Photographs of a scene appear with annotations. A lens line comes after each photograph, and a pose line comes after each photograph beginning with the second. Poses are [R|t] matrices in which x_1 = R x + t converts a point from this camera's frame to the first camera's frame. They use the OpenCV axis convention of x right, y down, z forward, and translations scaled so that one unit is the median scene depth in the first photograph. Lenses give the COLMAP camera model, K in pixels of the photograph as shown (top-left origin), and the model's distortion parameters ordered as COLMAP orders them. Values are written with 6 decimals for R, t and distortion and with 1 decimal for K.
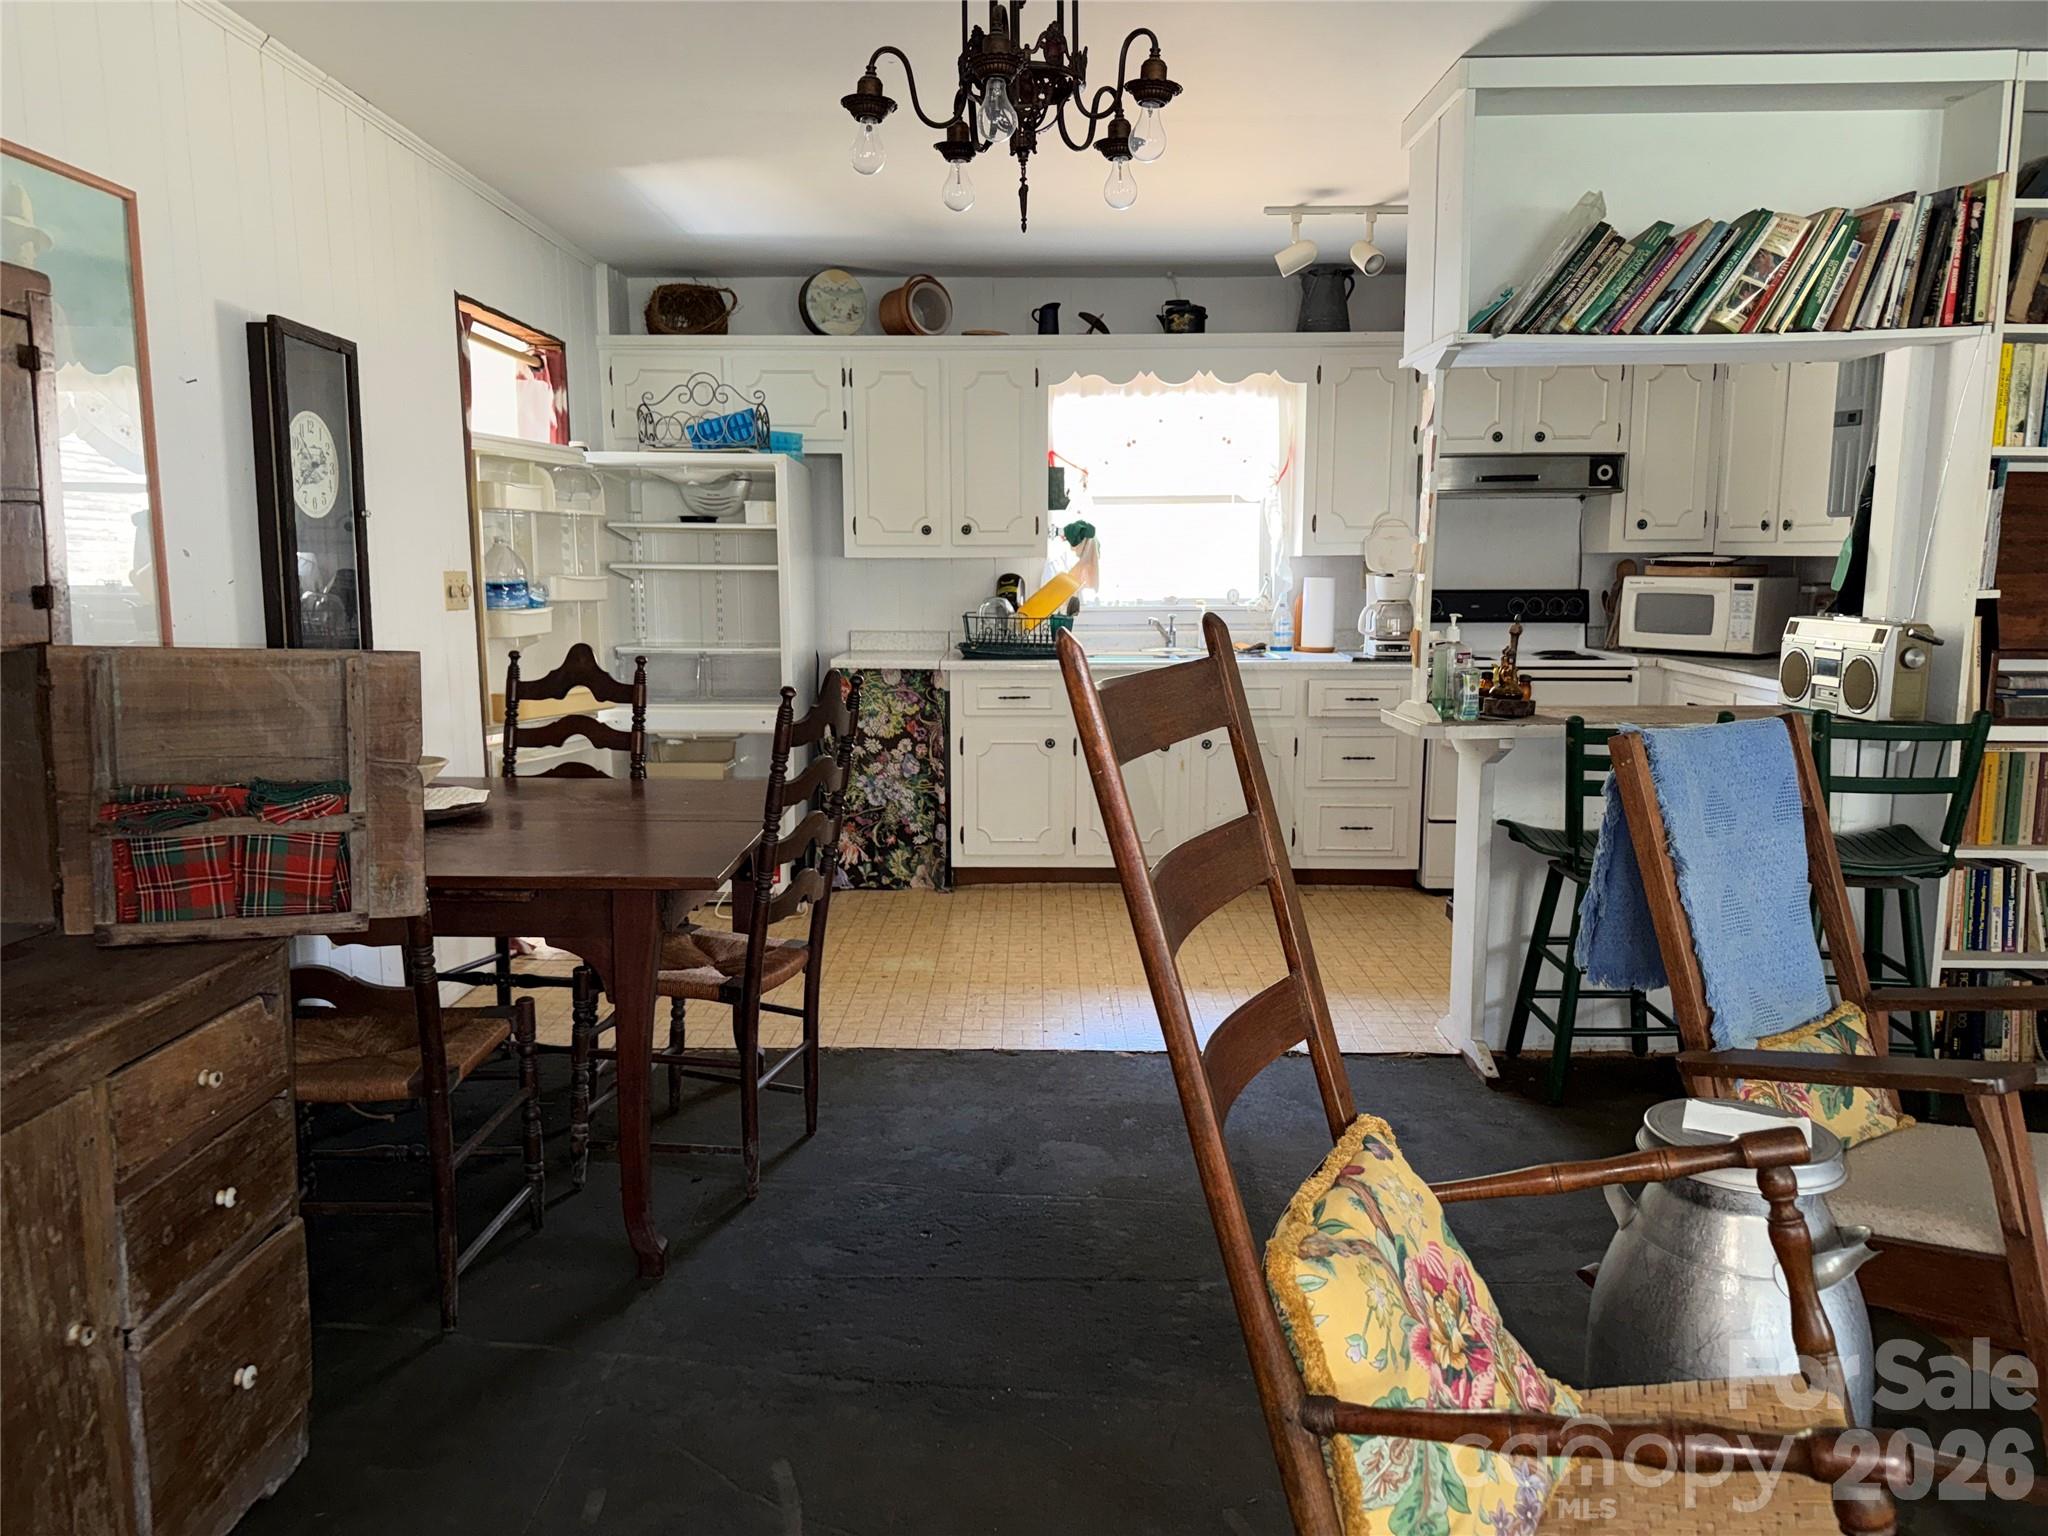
lens RADIAL K [[1449.6, 0, 1026.2], [0, 1449.6, 795.8], [0, 0, 1]] dist [0.099857, -0.078041]
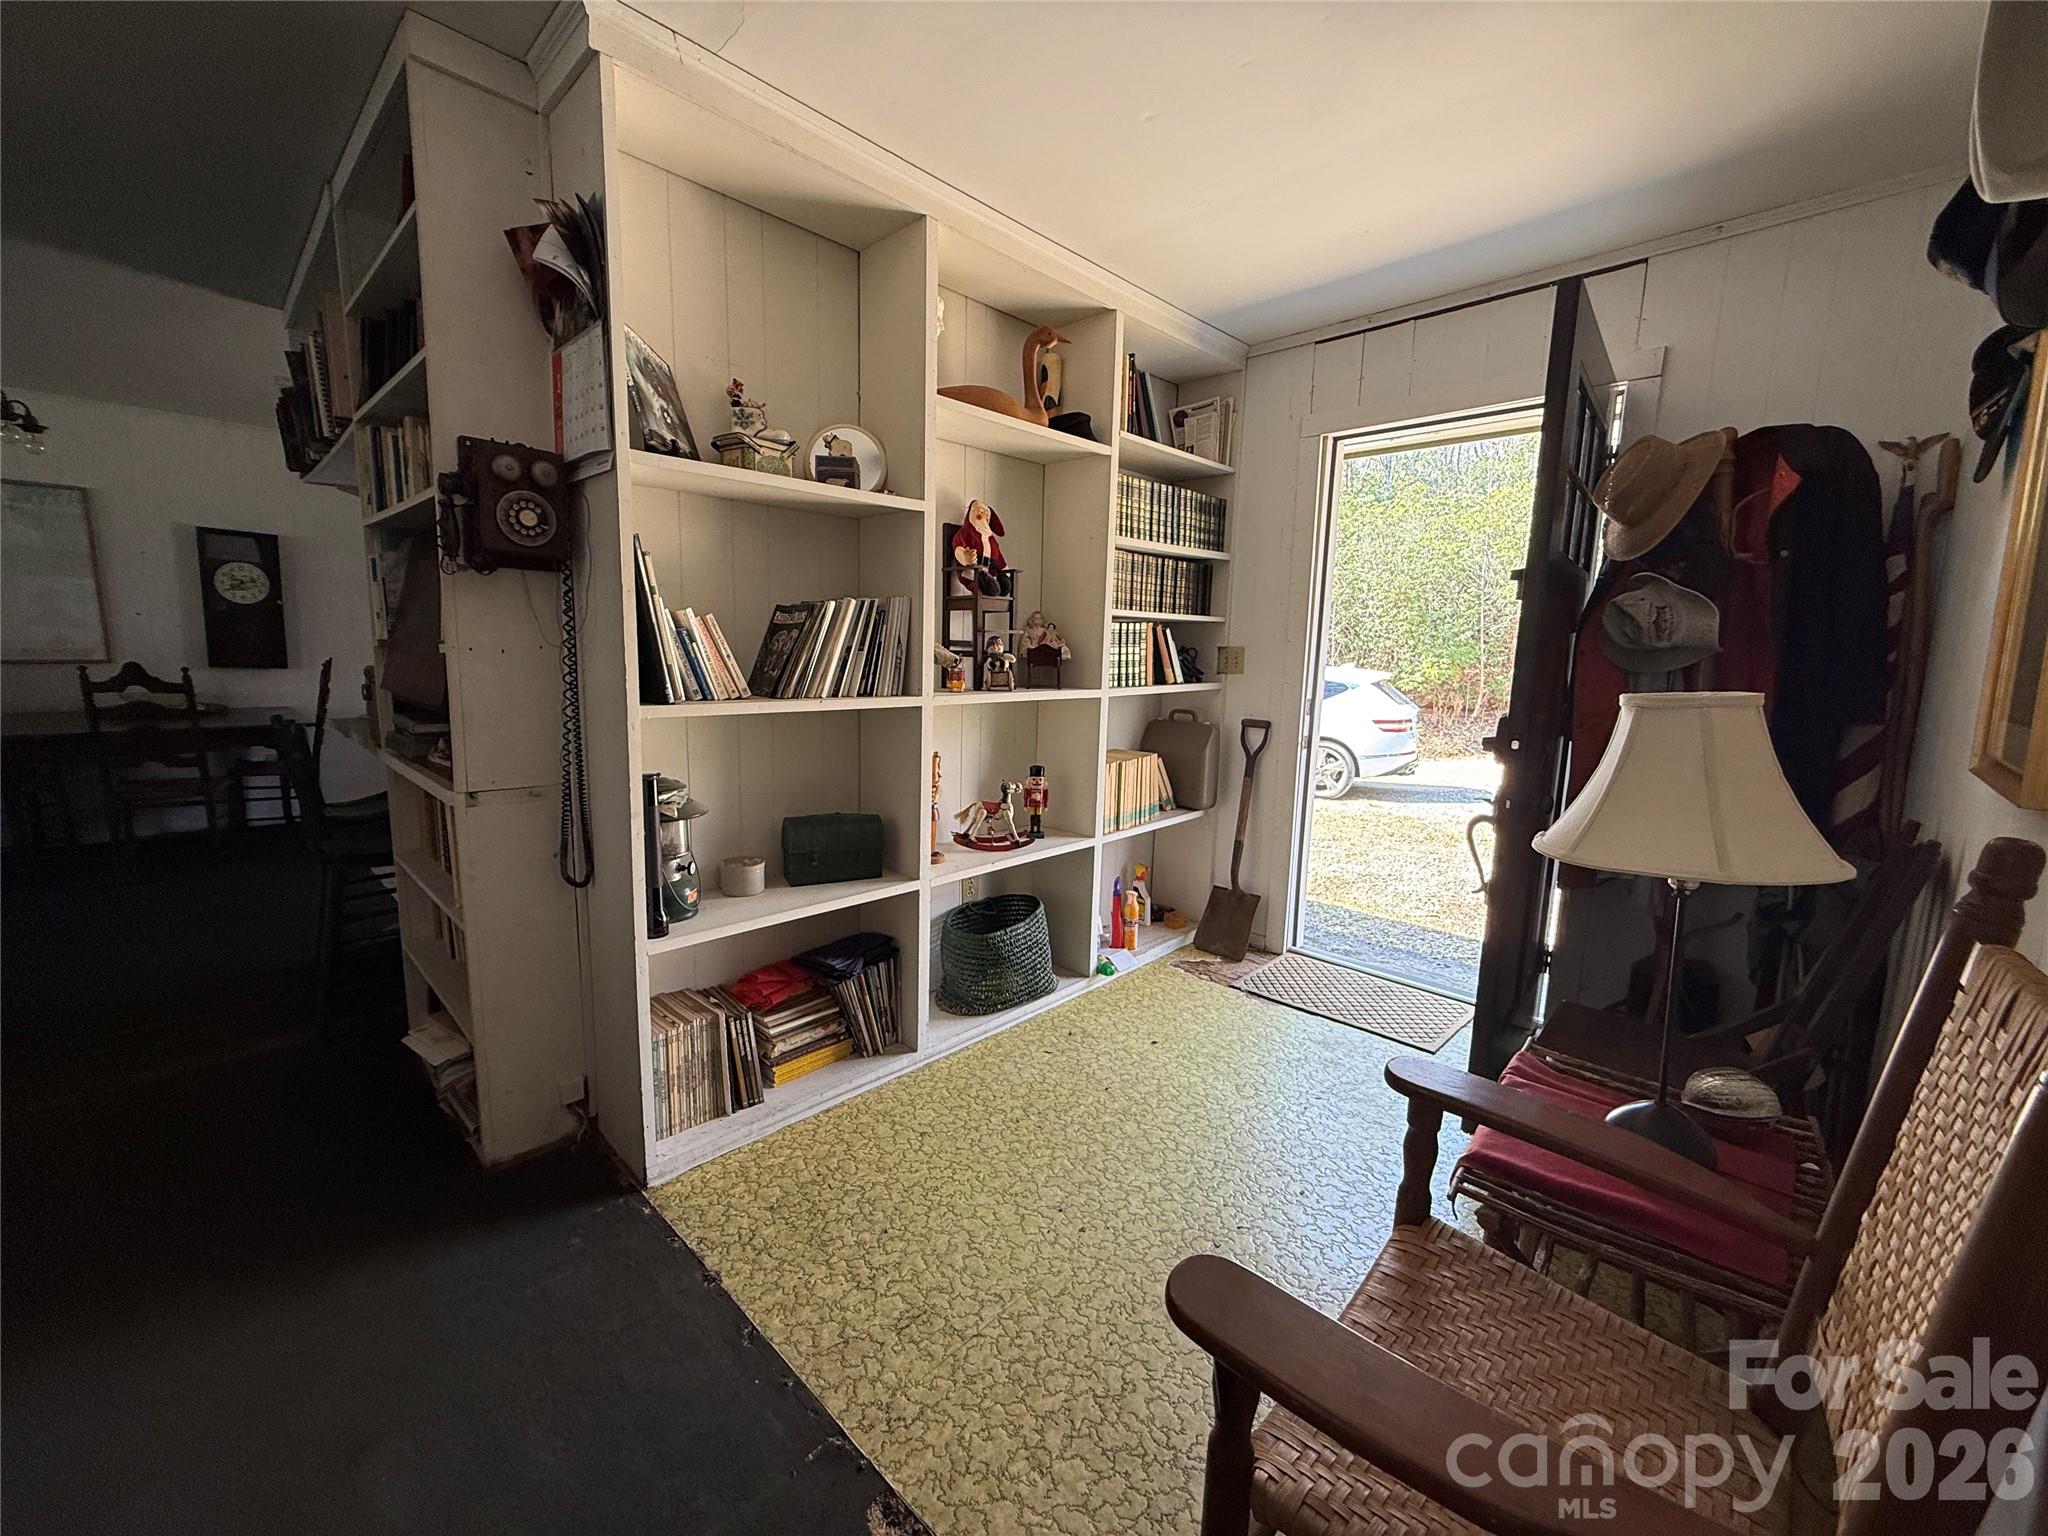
lens RADIAL K [[814.8, 0, 1020.0], [0, 814.8, 769.2], [0, 0, 1]] dist [-0.000213, 0.000380]
pose [[0.718934, 0.119984, -0.684644, 1.131972], [-0.128977, 0.990911, 0.038221, -0.097555], [0.683007, 0.060825, 0.727874, 0.679437]]
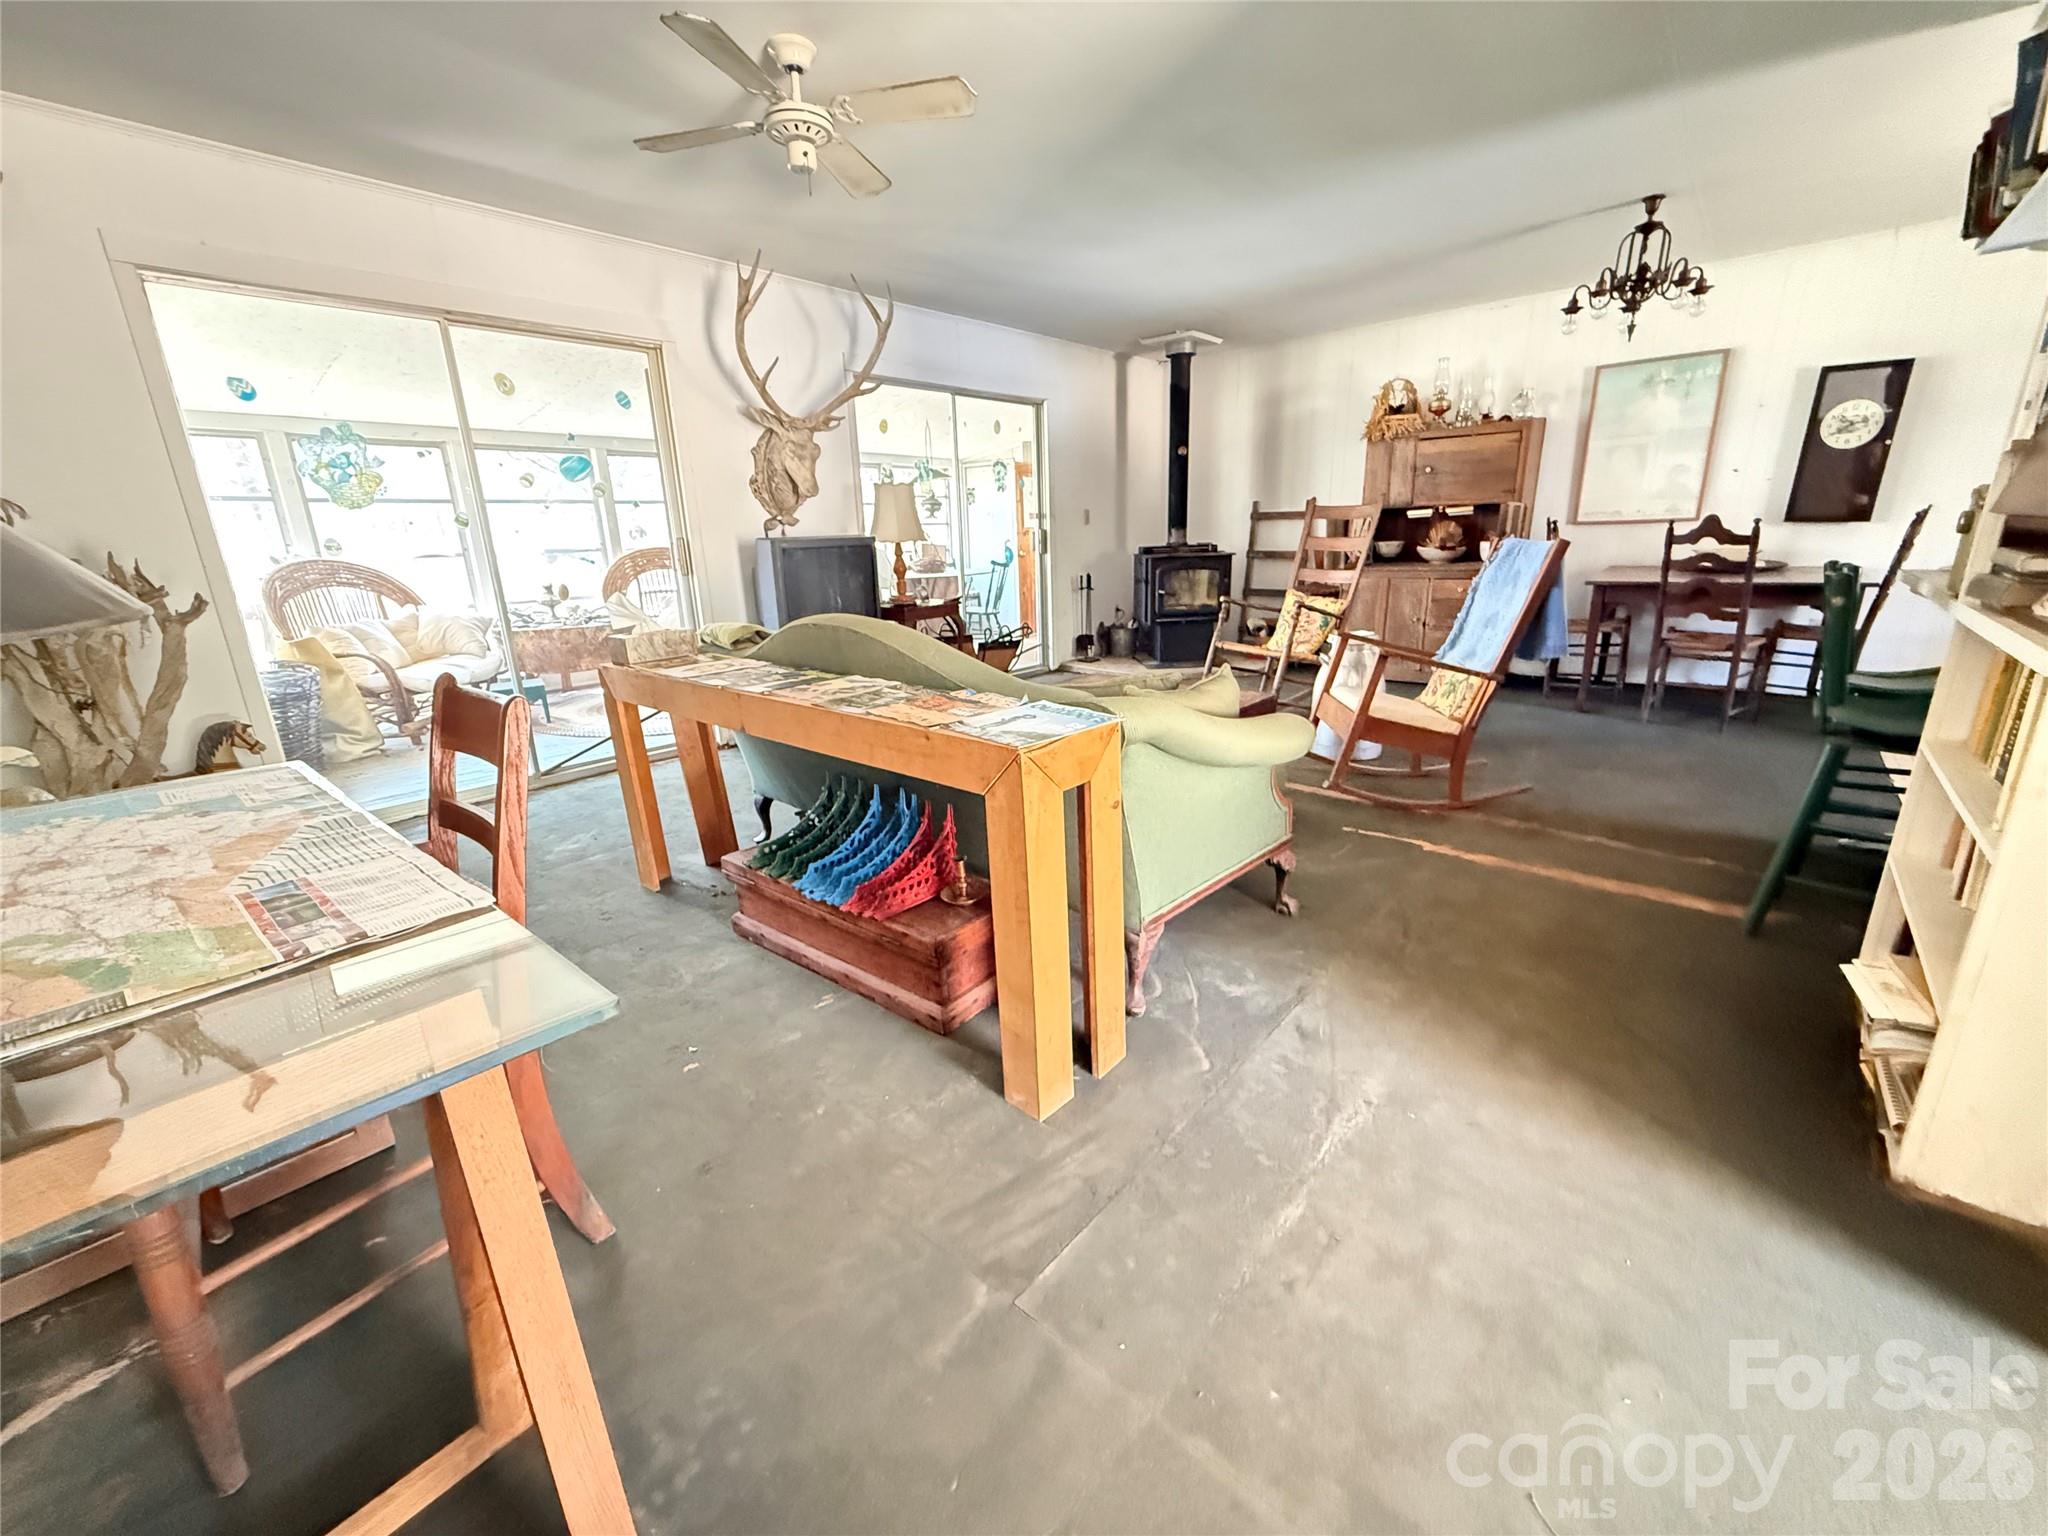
lens RADIAL K [[814.8, 0, 1020.0], [0, 814.8, 769.2], [0, 0, 1]] dist [-0.000213, 0.000380]
pose [[-0.655378, 0.234084, -0.718112, 1.068475], [-0.079973, 0.923911, 0.374156, -0.072423], [0.751056, 0.302643, -0.586790, 0.696248]]
